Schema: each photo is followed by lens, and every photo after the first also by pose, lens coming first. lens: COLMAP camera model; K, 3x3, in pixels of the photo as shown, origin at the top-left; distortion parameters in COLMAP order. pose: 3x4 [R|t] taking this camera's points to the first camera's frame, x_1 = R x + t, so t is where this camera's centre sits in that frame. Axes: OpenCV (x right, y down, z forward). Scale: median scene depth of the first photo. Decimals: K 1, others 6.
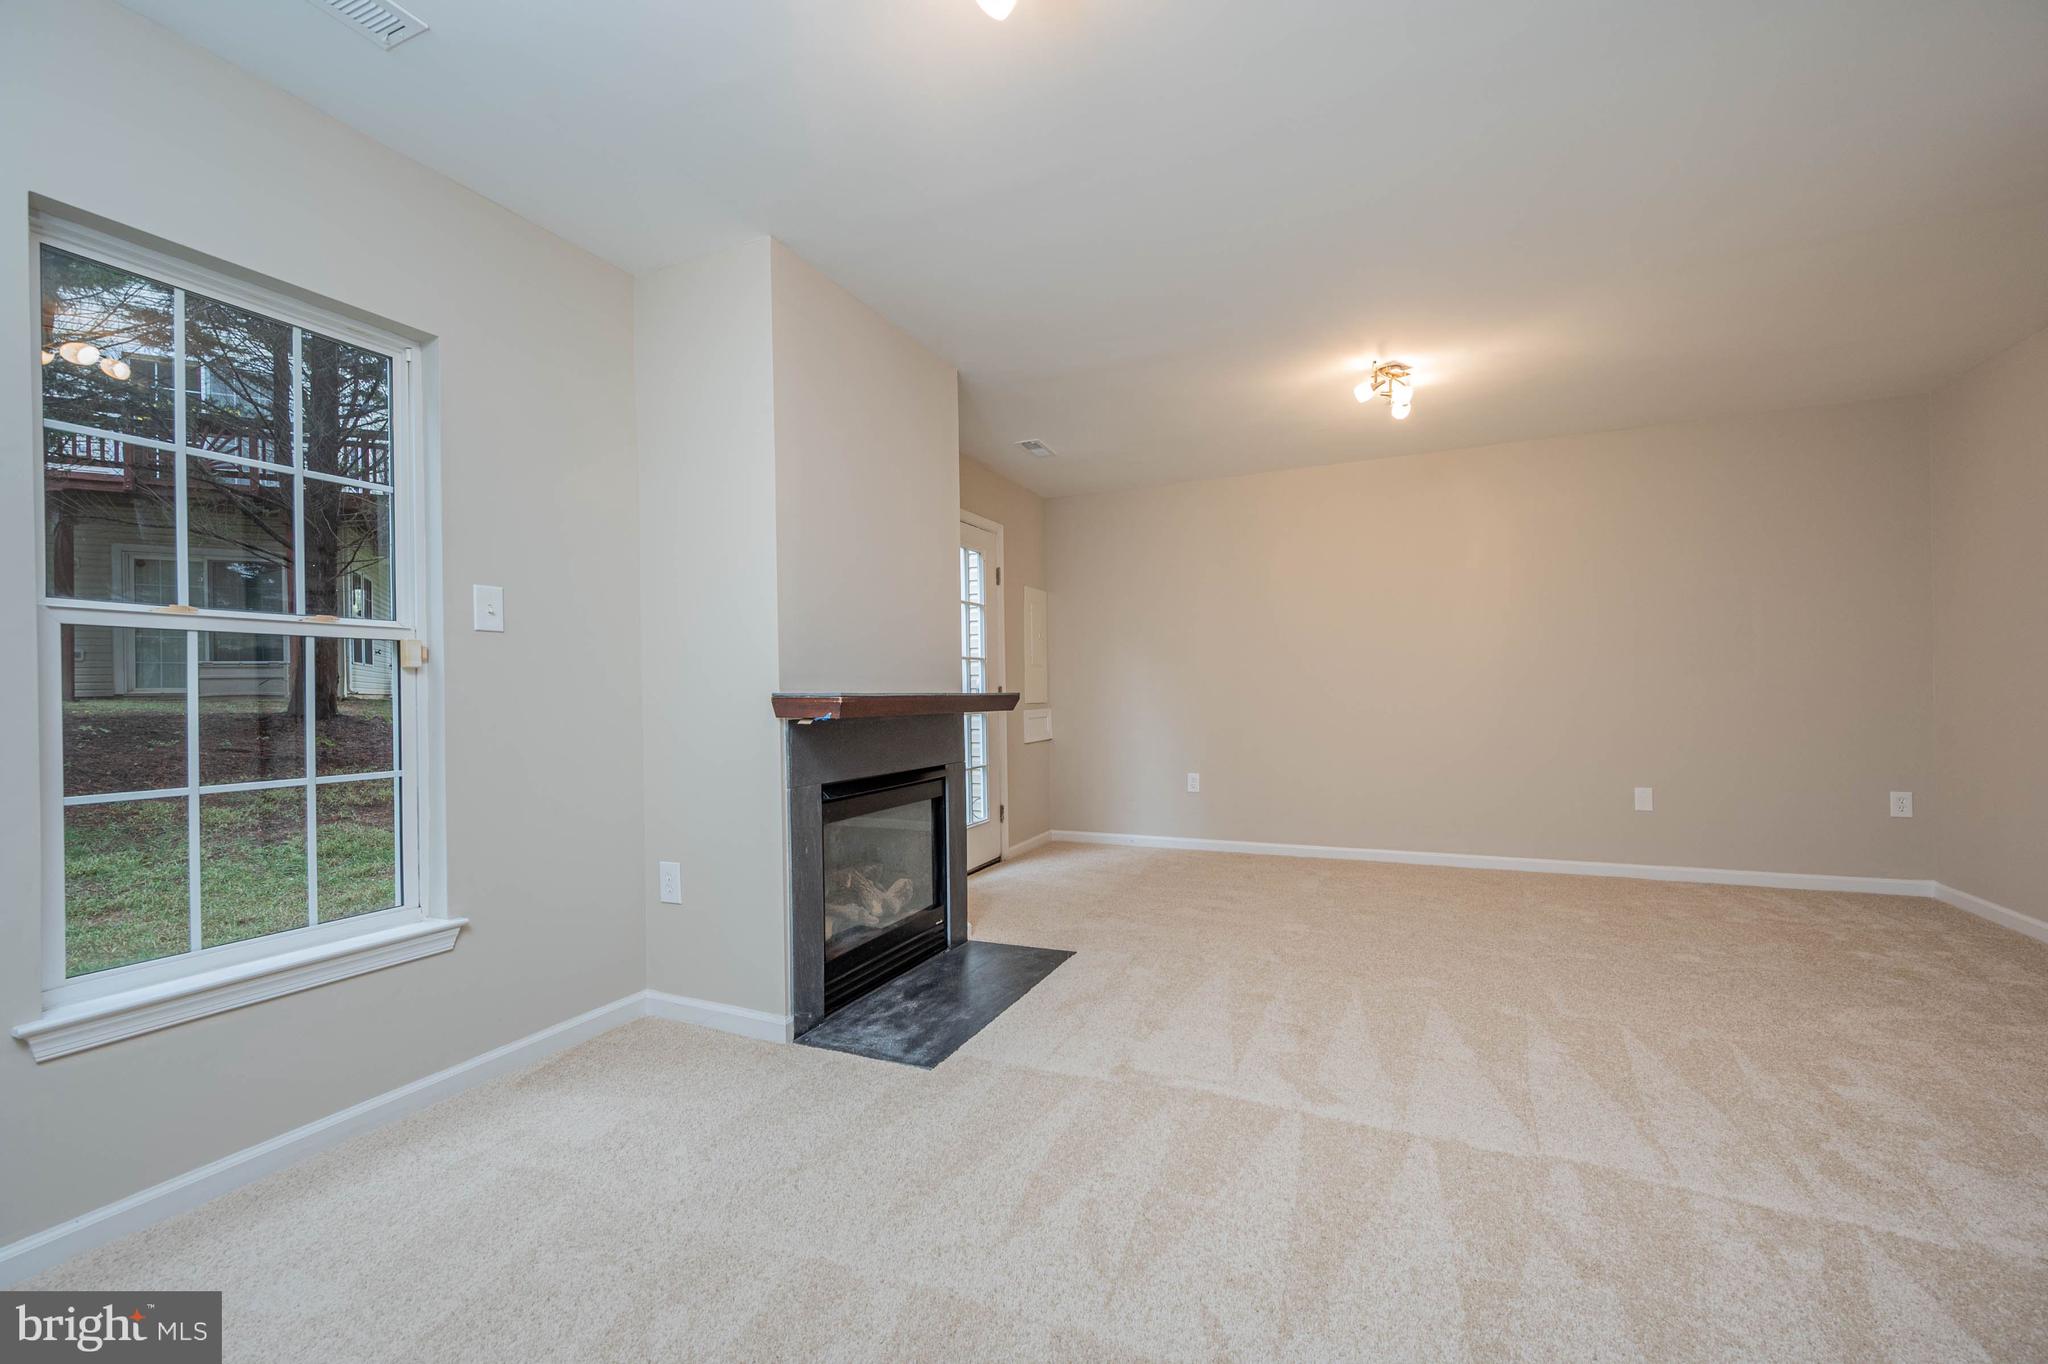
lens RADIAL K [[837.6, 0, 1024.0], [0, 837.6, 682.0], [0, 0, 1]] dist [0.001137, 0.000123]
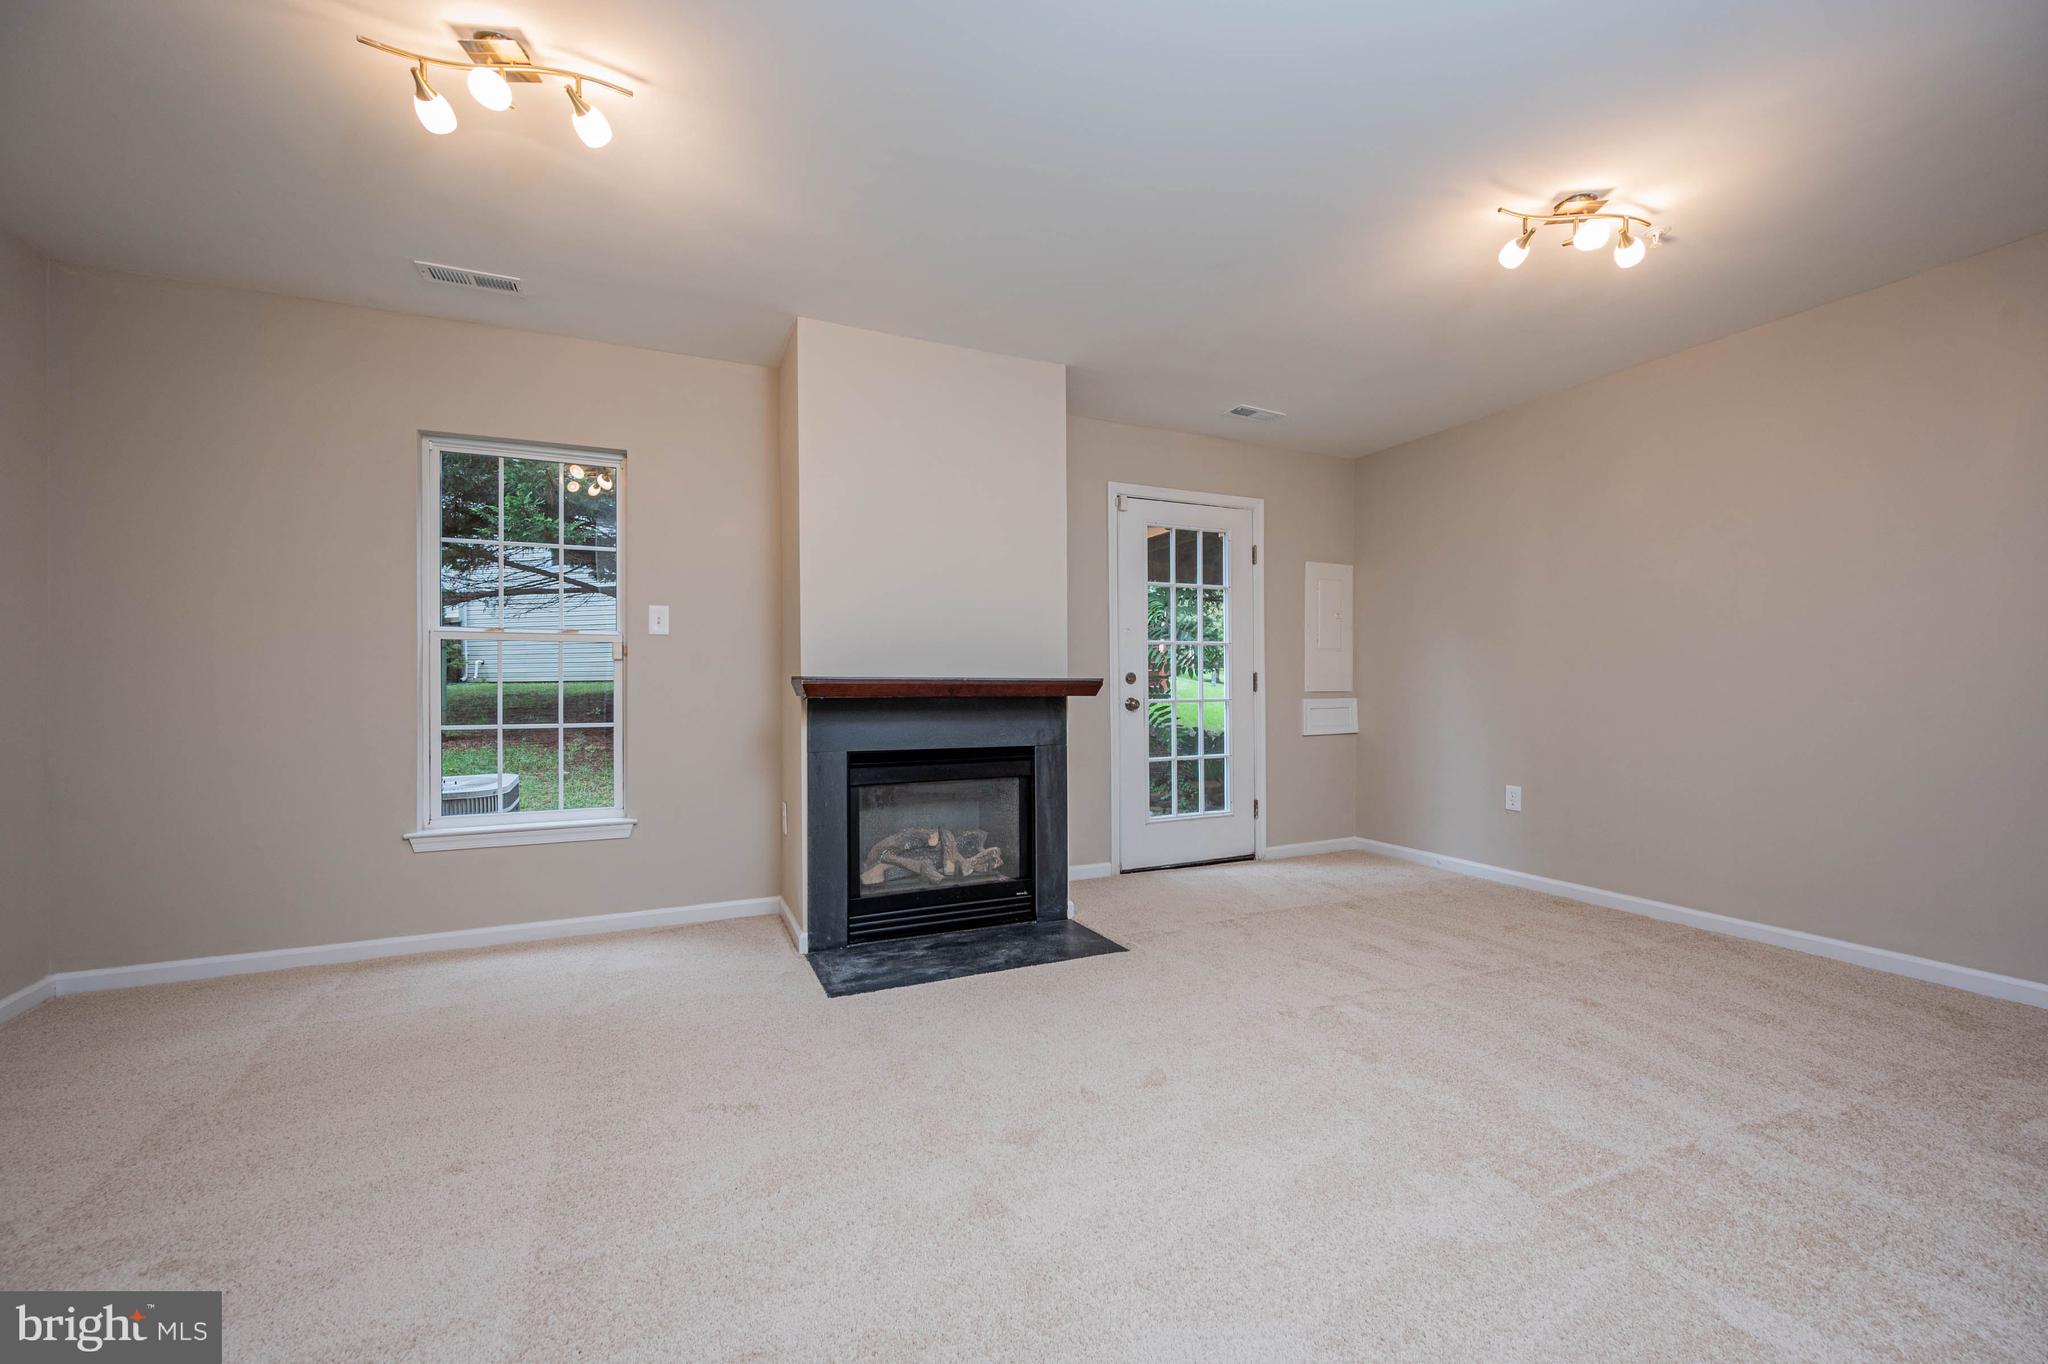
lens RADIAL K [[809.7, 0, 1020.7], [0, 809.7, 682.4], [0, 0, 1]] dist [-0.001066, 0.000166]
pose [[0.753198, 0.011471, -0.657694, 0.684543], [-0.000444, 0.999857, 0.016931, 0.000741], [0.657794, -0.012460, 0.753095, 0.269462]]
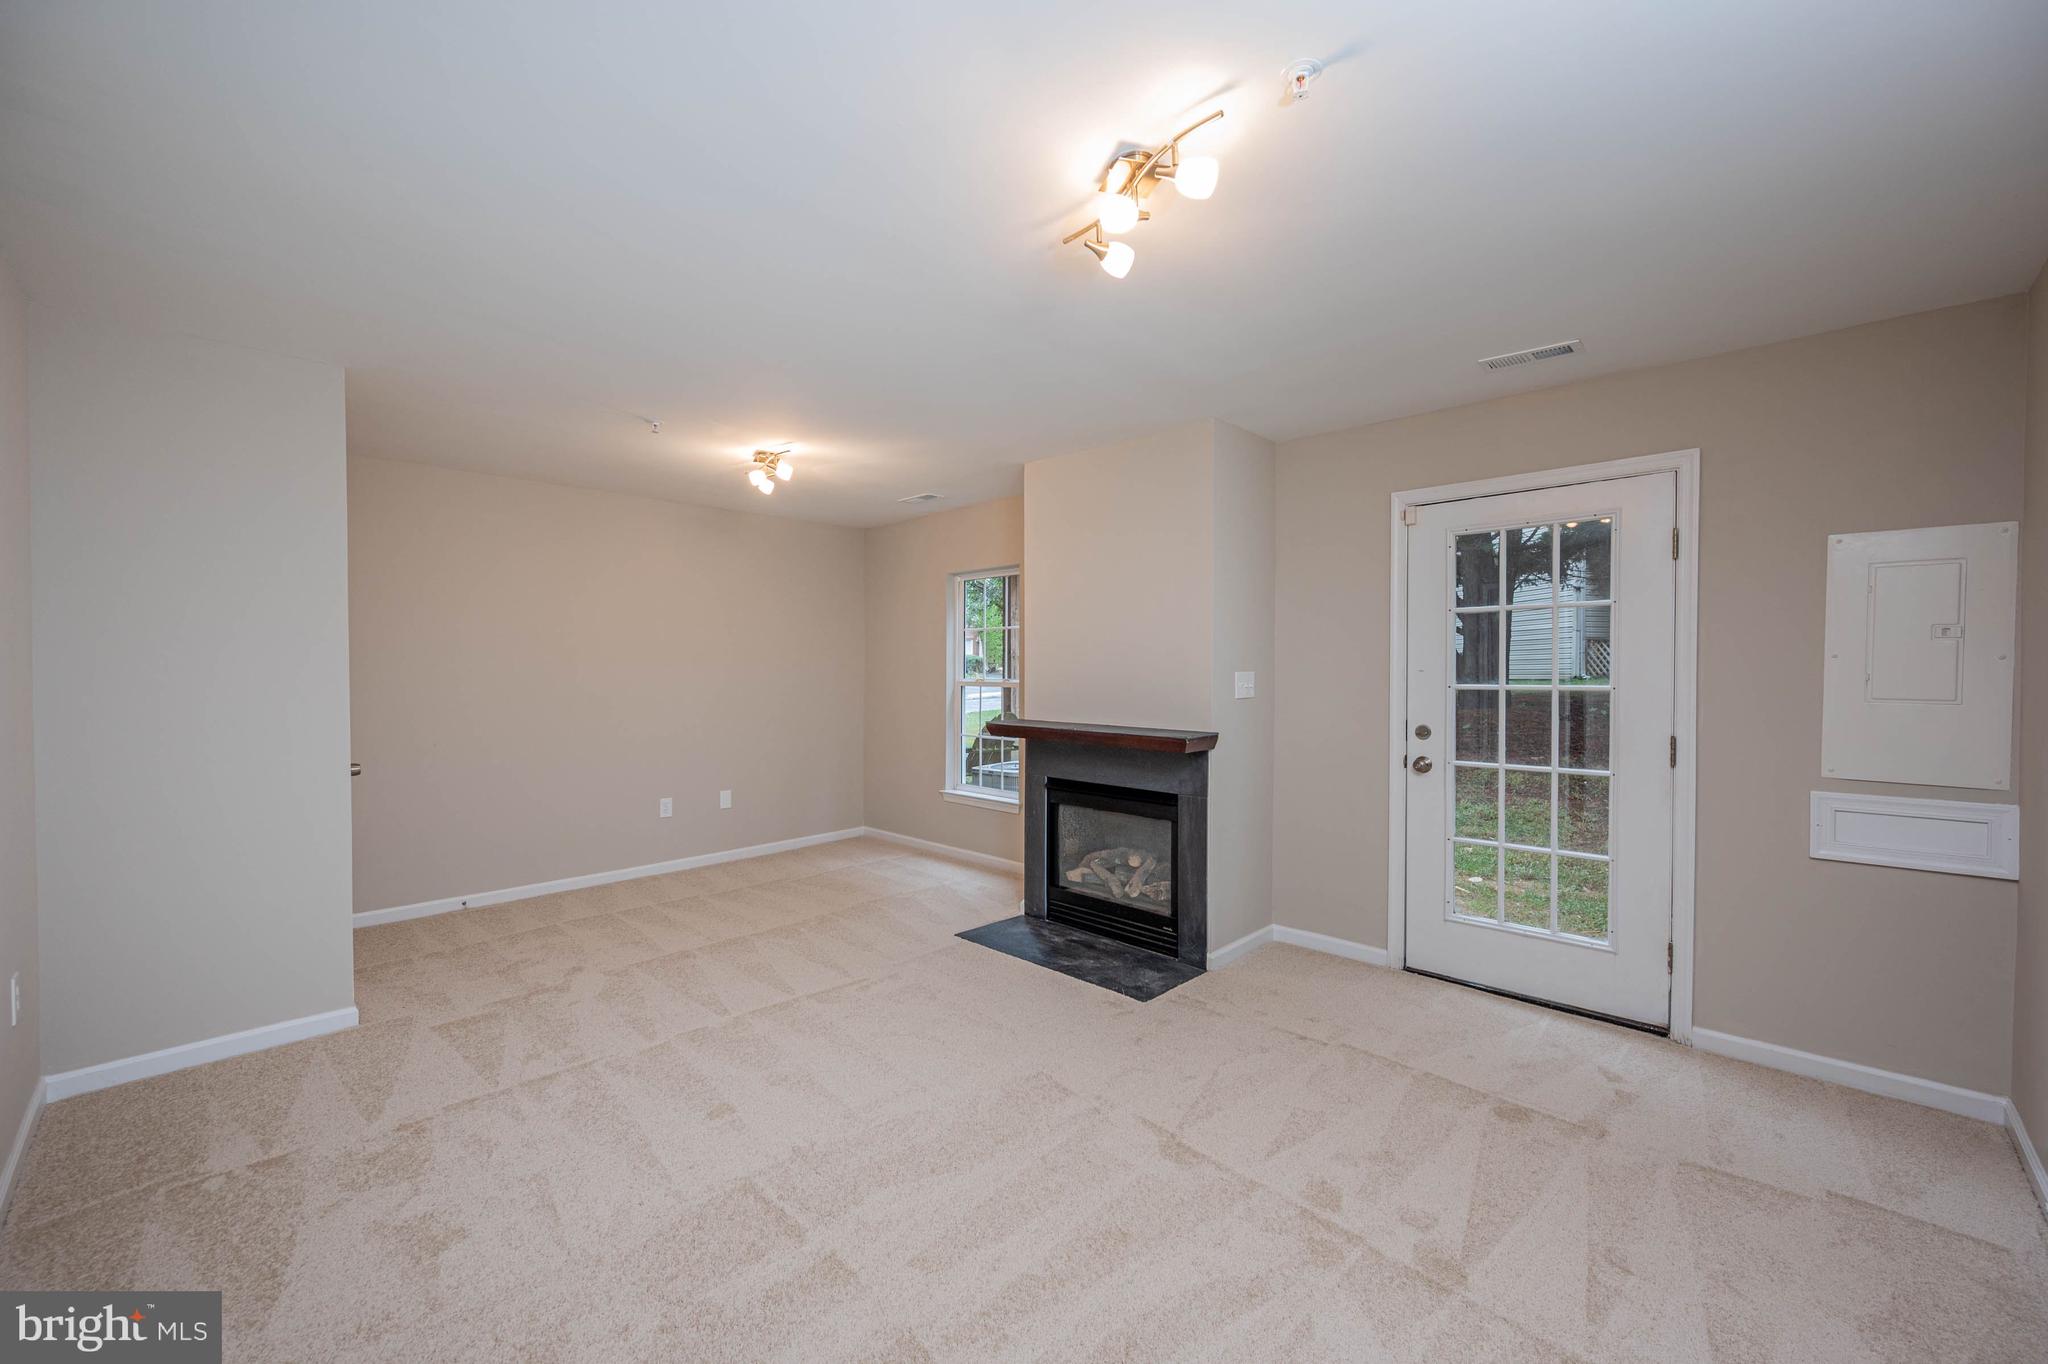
lens RADIAL K [[809.7, 0, 1020.7], [0, 809.7, 682.4], [0, 0, 1]] dist [-0.001066, 0.000166]
pose [[-0.335511, 0.029142, -0.941585, 1.194339], [0.014815, 0.999561, 0.025658, -0.097792], [0.941920, -0.005341, -0.335795, 1.413705]]
